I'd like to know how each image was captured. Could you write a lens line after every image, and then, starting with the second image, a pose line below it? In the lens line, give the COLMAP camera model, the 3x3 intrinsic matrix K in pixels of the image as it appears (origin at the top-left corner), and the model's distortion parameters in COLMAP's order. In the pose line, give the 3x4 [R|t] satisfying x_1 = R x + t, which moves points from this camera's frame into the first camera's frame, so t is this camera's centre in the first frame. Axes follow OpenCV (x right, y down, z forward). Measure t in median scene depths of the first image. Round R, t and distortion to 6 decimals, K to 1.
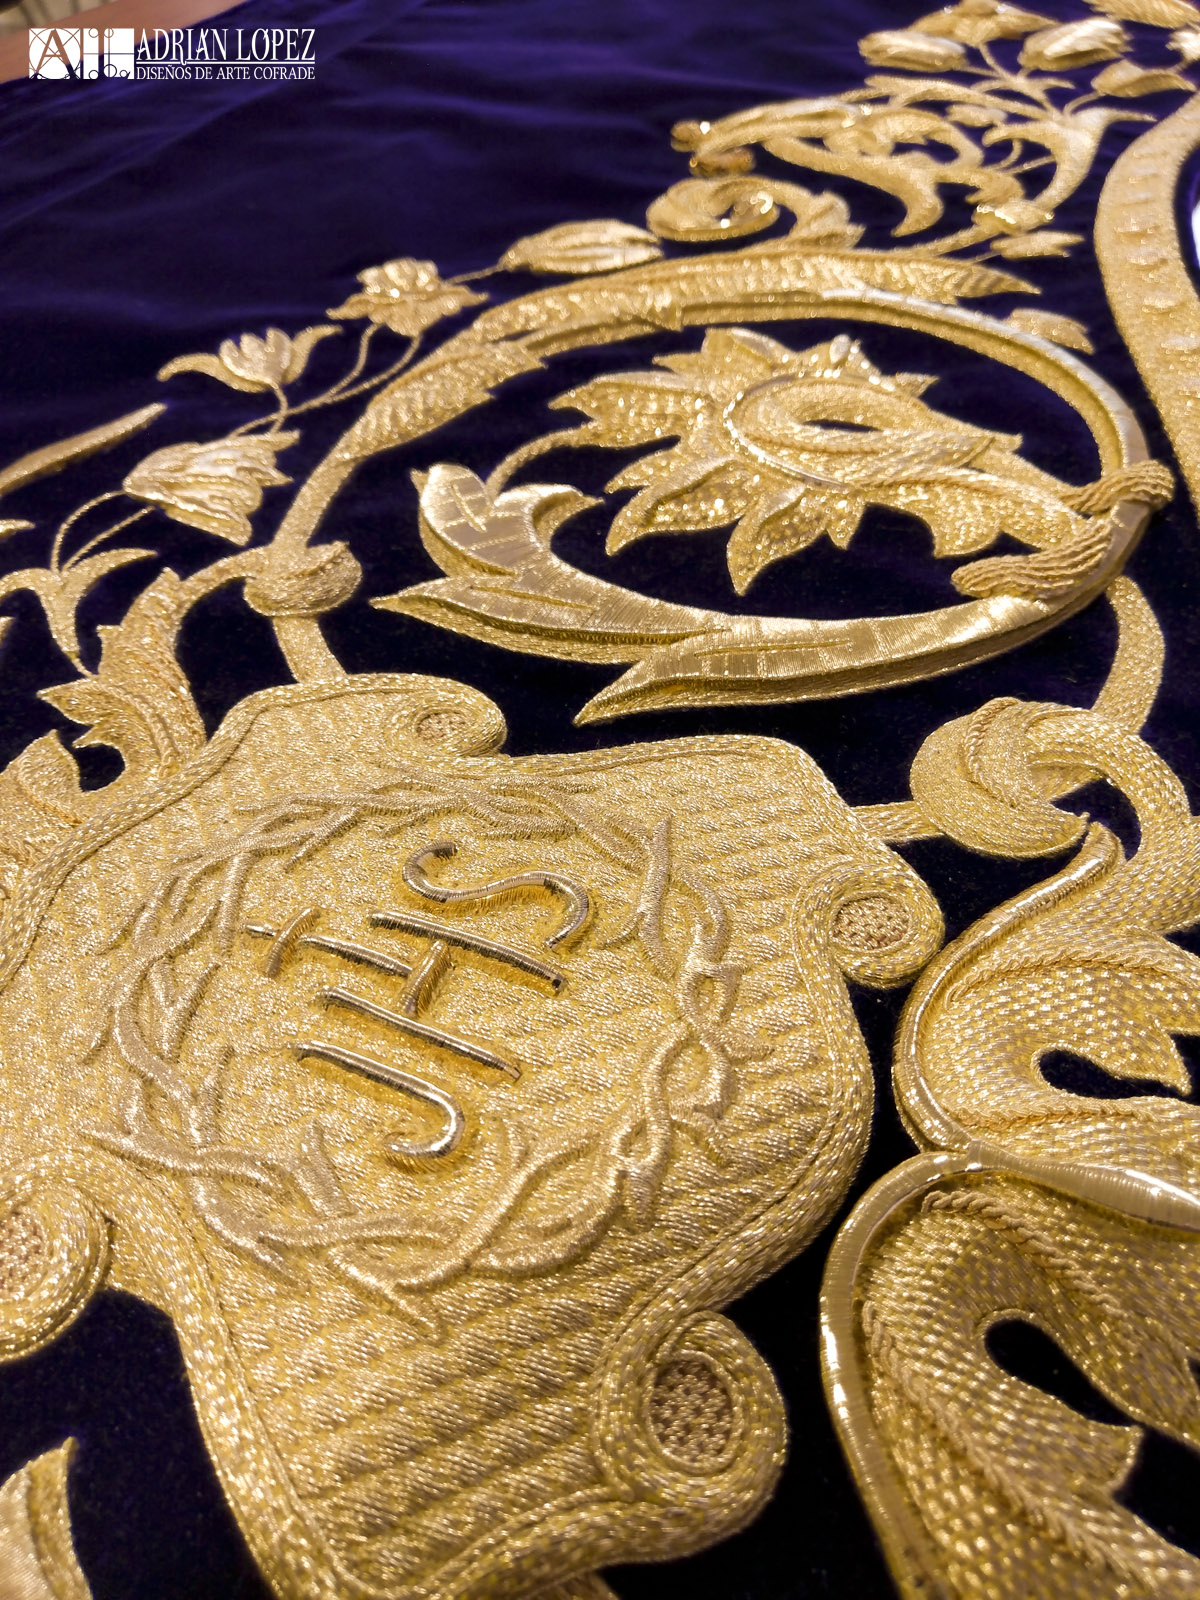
lens RADIAL K [[1175.9, 0, 598.9], [0, 1175.9, 791.7], [0, 0, 1]] dist [0.072479, -0.126722]
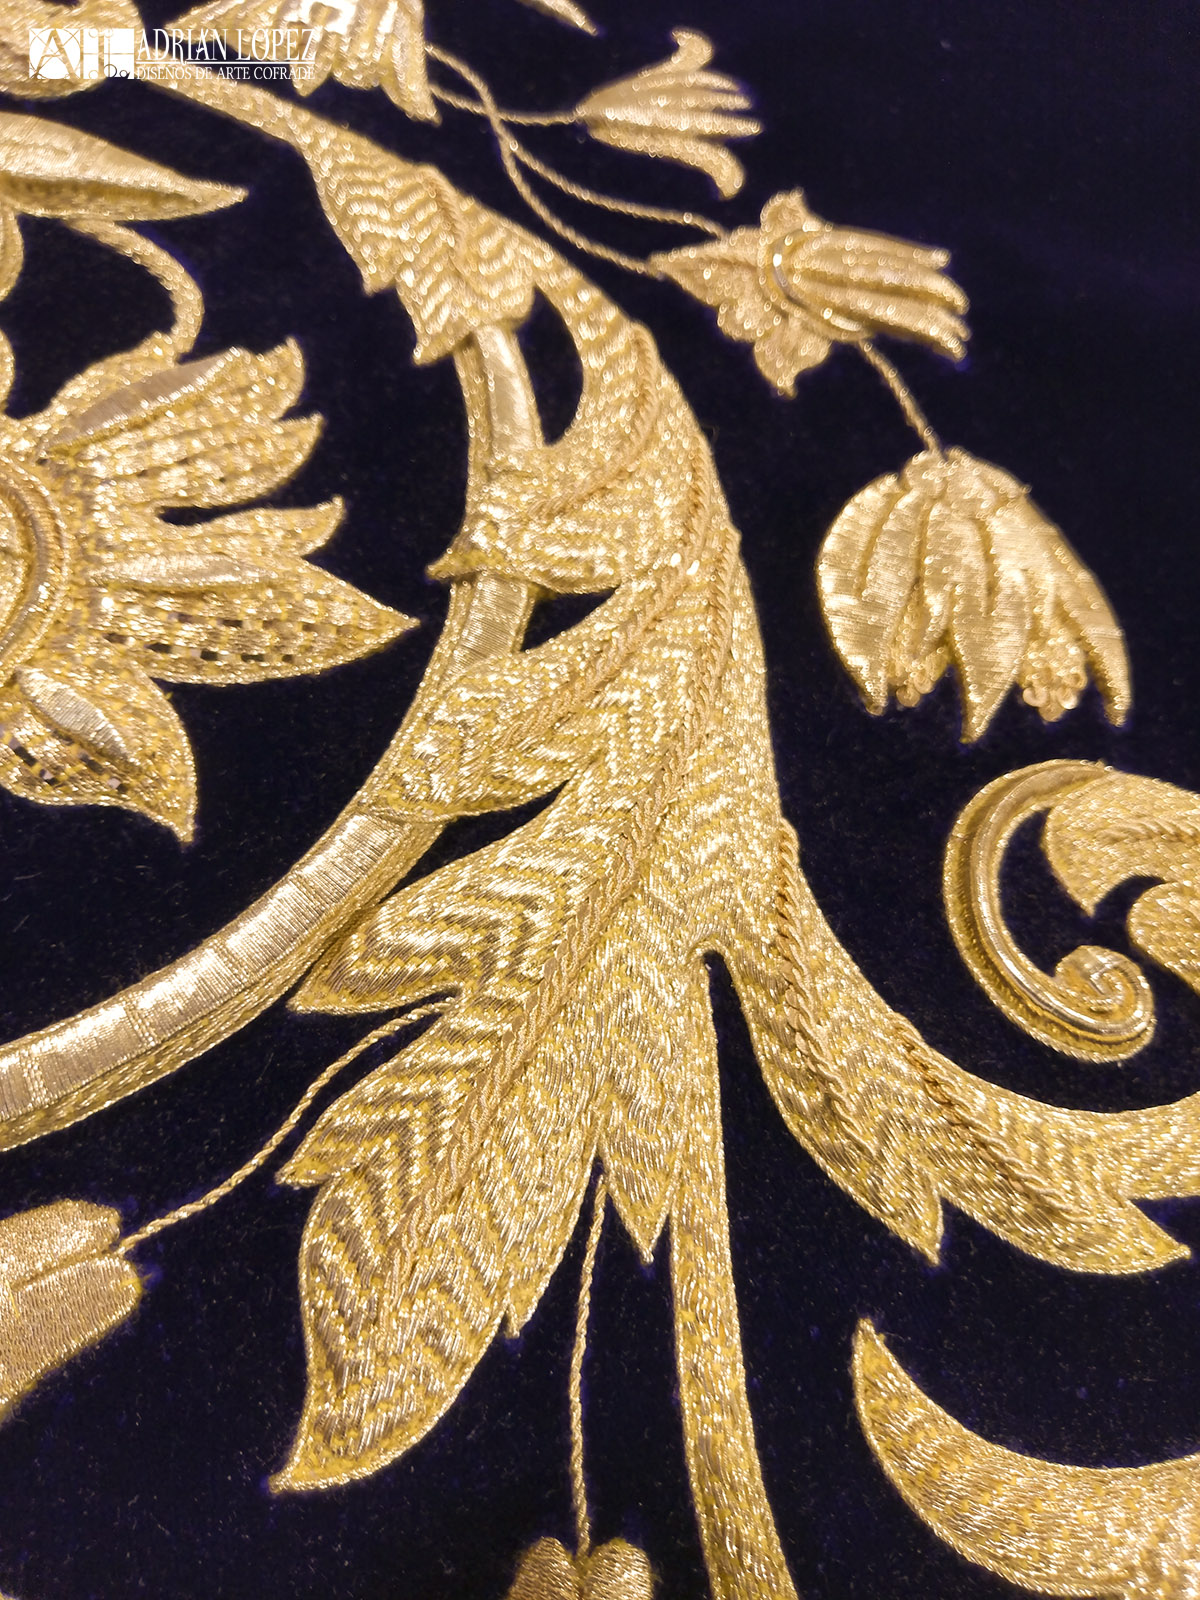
lens RADIAL K [[1172.2, 0, 583.0], [0, 1172.2, 798.2], [0, 0, 1]] dist [0.004516, -0.010563]
pose [[-0.312549, 0.850712, -0.422613, 0.407890], [-0.708000, 0.087980, 0.700711, -0.934693], [0.633285, 0.518216, 0.574806, 0.982550]]
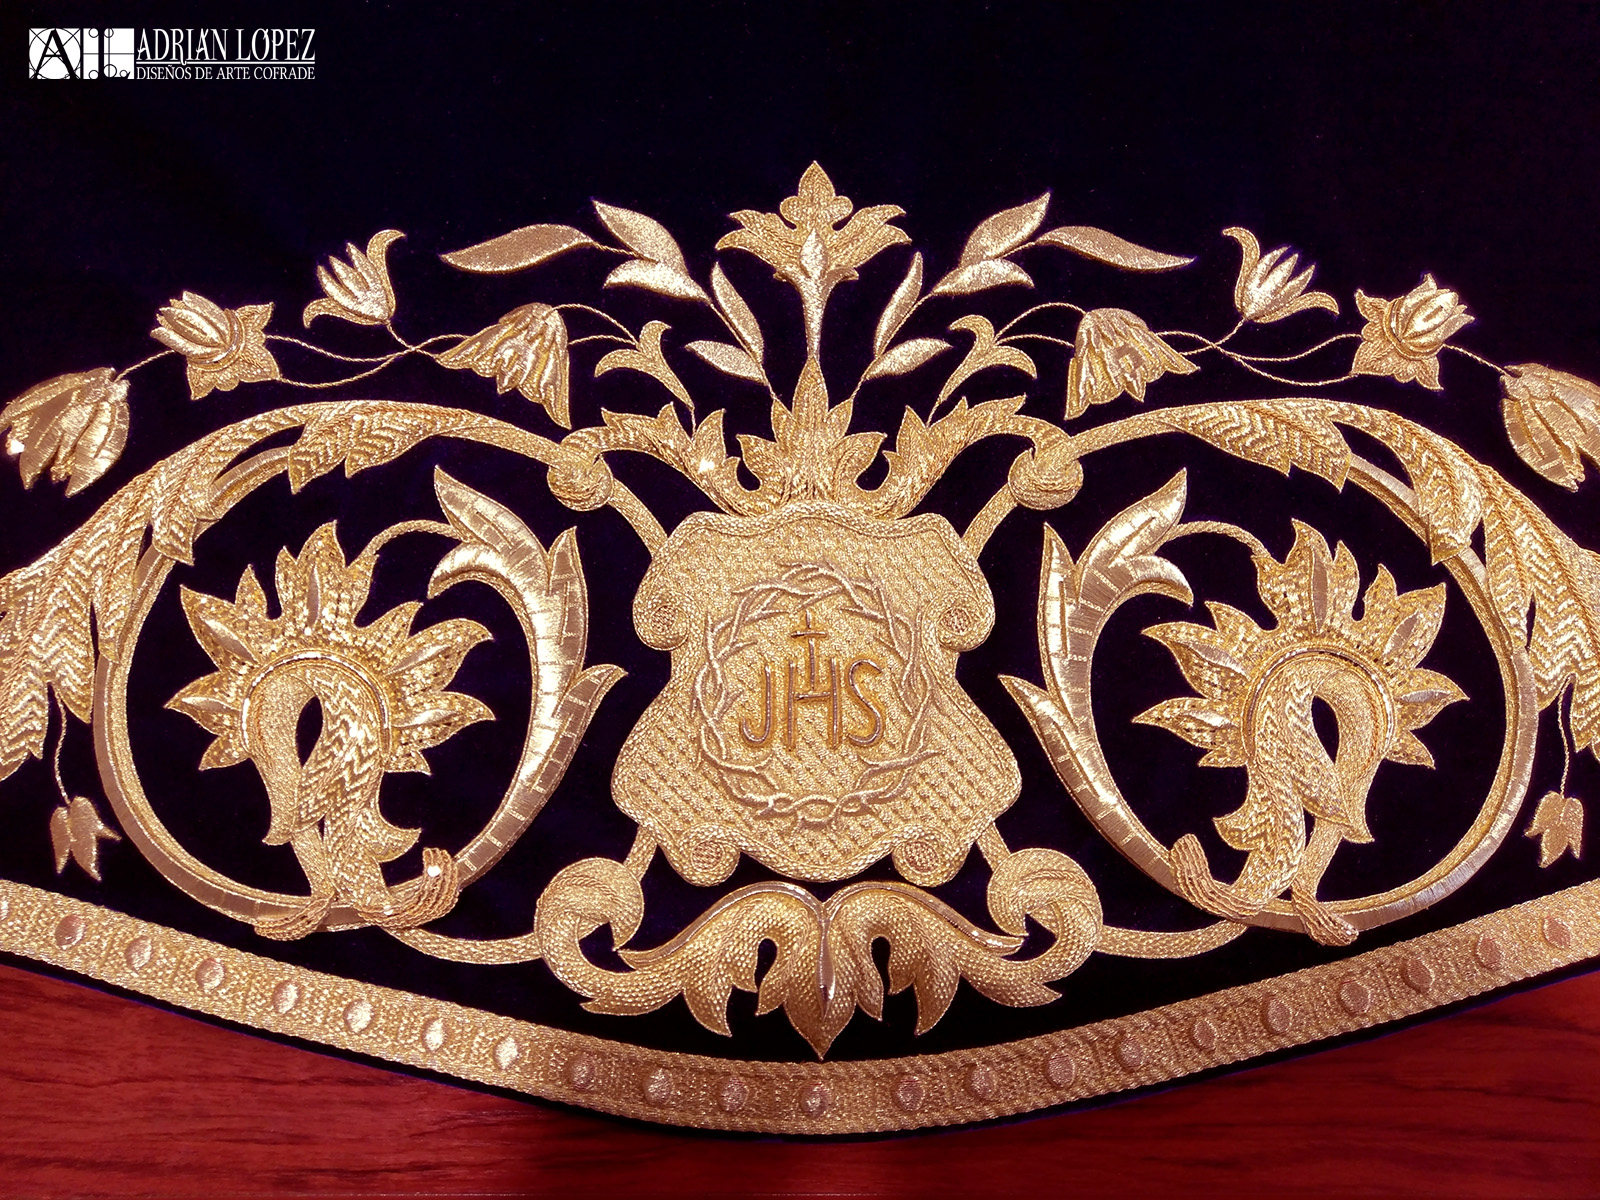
lens RADIAL K [[1175.9, 0, 783.2], [0, 1175.9, 606.9], [0, 0, 1]] dist [0.072479, -0.126722]
pose [[0.408173, 0.905276, -0.117774, -0.032249], [-0.651767, 0.379312, 0.656751, -0.924923], [0.639214, -0.191307, 0.744854, -0.520253]]
